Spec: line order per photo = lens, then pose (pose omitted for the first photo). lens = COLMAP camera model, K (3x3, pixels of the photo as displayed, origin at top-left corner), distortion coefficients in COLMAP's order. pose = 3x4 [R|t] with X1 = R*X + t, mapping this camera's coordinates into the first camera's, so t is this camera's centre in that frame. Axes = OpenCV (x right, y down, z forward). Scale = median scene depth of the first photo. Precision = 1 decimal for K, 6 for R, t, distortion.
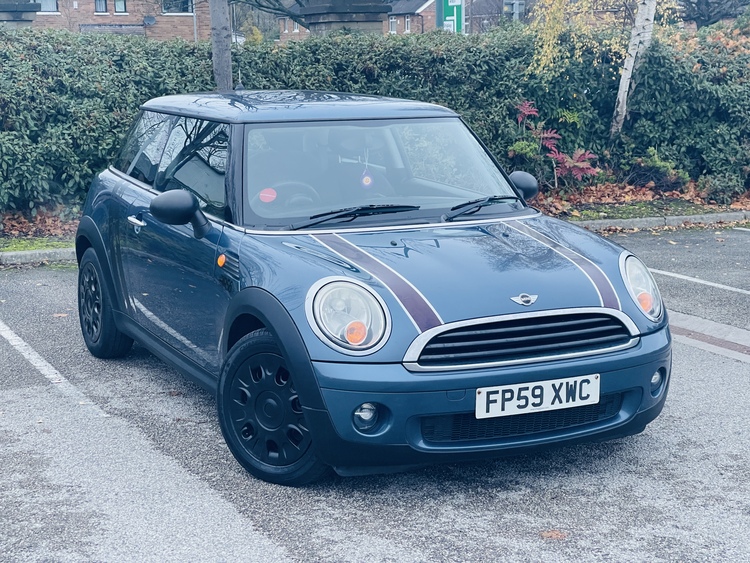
lens RADIAL K [[1370.8, 0, 387.6], [0, 1370.8, 273.2], [0, 0, 1]] dist [0.226716, 0.000000]
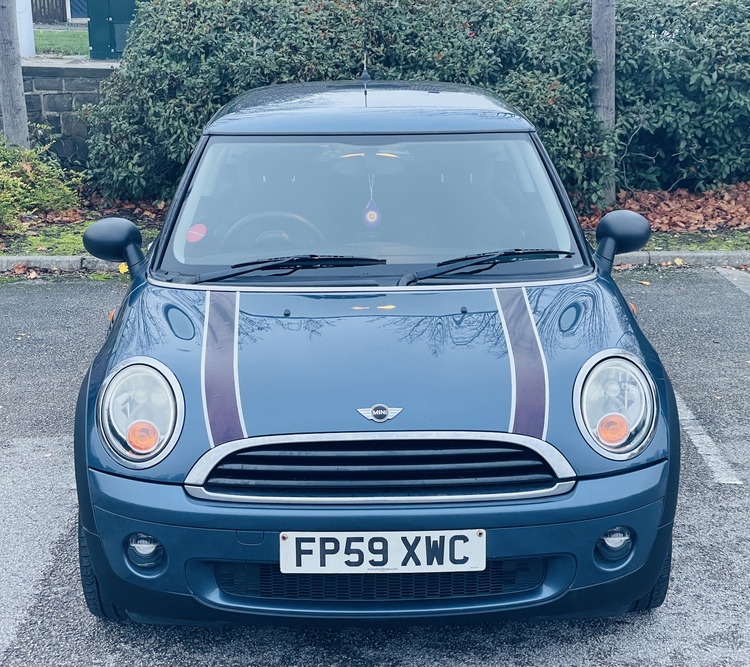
lens RADIAL K [[1653.0, 0, 371.5], [0, 1653.0, 337.6], [0, 0, 1]] dist [0.063768, 0.000000]
pose [[0.902263, 0.083359, -0.423052, 0.447487], [-0.061226, 0.995961, 0.065667, -0.074016], [0.426817, -0.033347, 0.903723, 0.233257]]
